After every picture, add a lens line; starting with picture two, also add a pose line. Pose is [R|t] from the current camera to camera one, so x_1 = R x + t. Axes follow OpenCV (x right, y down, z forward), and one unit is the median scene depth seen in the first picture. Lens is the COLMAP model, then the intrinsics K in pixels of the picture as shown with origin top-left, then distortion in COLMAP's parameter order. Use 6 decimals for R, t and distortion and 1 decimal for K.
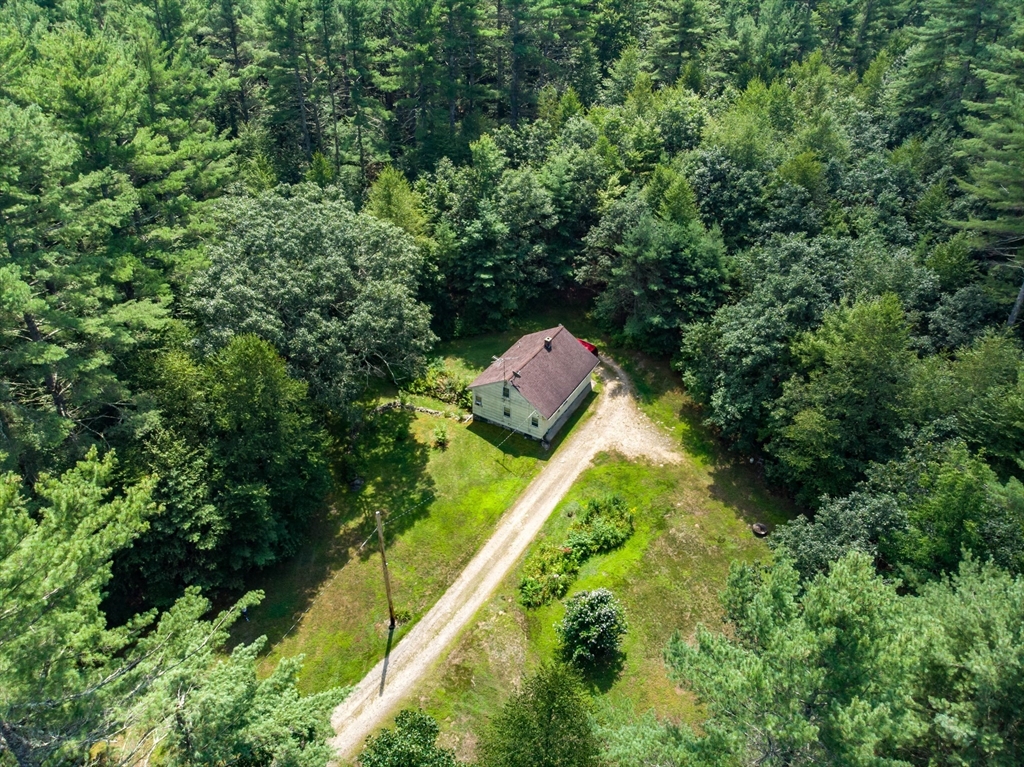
lens RADIAL K [[748.2, 0, 516.3], [0, 748.2, 430.4], [0, 0, 1]] dist [-0.010445, -0.000250]
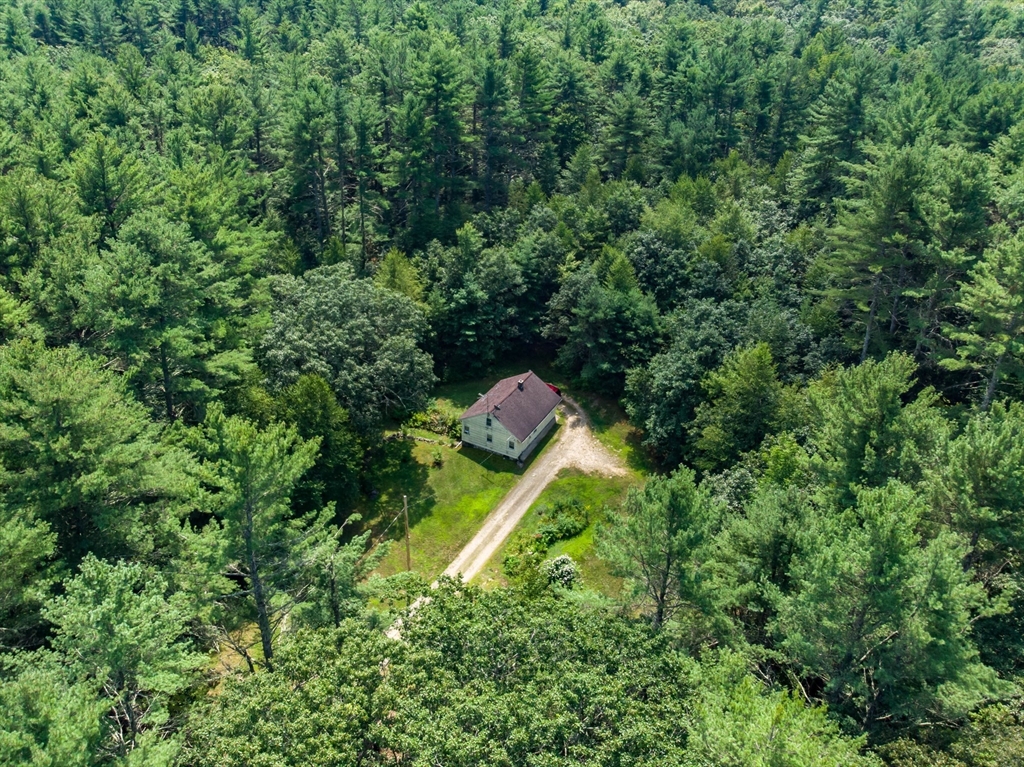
lens RADIAL K [[748.2, 0, 516.3], [0, 748.2, 430.4], [0, 0, 1]] dist [-0.010445, -0.000250]
pose [[0.999070, -0.012760, 0.041181, -0.017302], [0.015847, 0.997018, -0.075529, 0.053768], [-0.040094, 0.076111, 0.996293, -0.246868]]
